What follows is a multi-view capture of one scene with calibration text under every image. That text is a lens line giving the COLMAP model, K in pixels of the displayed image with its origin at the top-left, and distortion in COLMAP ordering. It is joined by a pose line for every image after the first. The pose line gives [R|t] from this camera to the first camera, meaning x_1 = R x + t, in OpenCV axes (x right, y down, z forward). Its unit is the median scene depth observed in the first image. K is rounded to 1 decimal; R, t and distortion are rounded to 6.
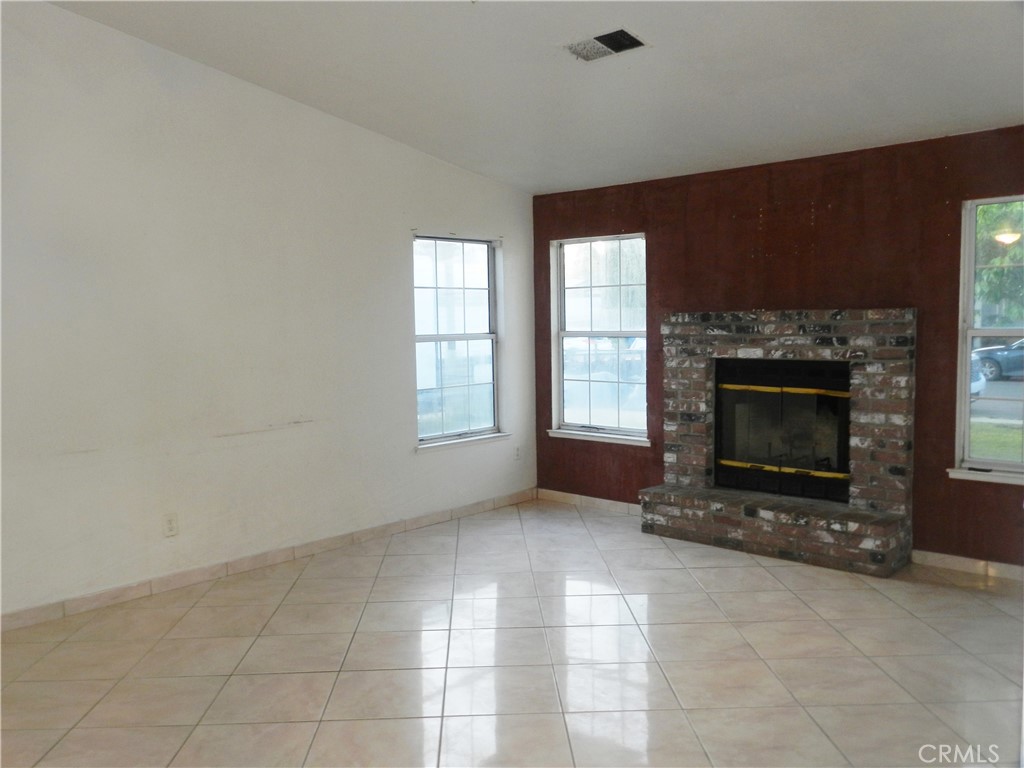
lens RADIAL K [[859.9, 0, 512.1], [0, 859.9, 385.9], [0, 0, 1]] dist [-0.003681, 0.000216]
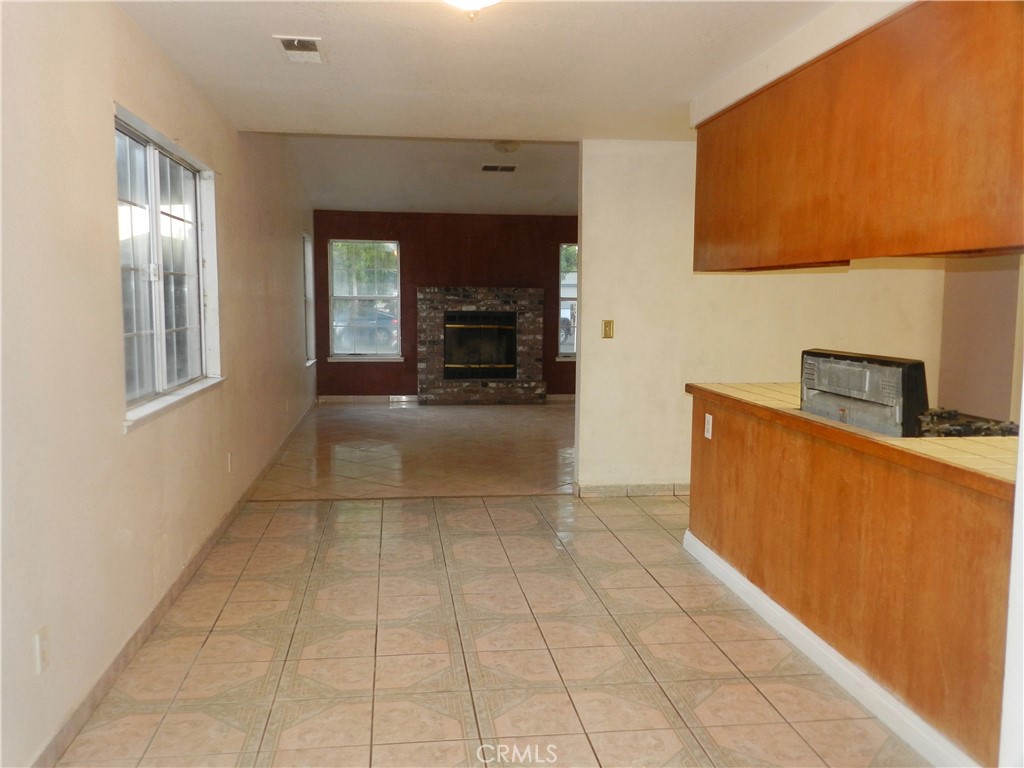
lens RADIAL K [[859.9, 0, 511.7], [0, 859.9, 383.5], [0, 0, 1]] dist [-0.003681, 0.000216]
pose [[0.623669, -0.054930, 0.779756, -1.227067], [0.041183, 0.998452, 0.037396, 0.065872], [-0.780603, 0.008790, 0.624965, -0.324032]]
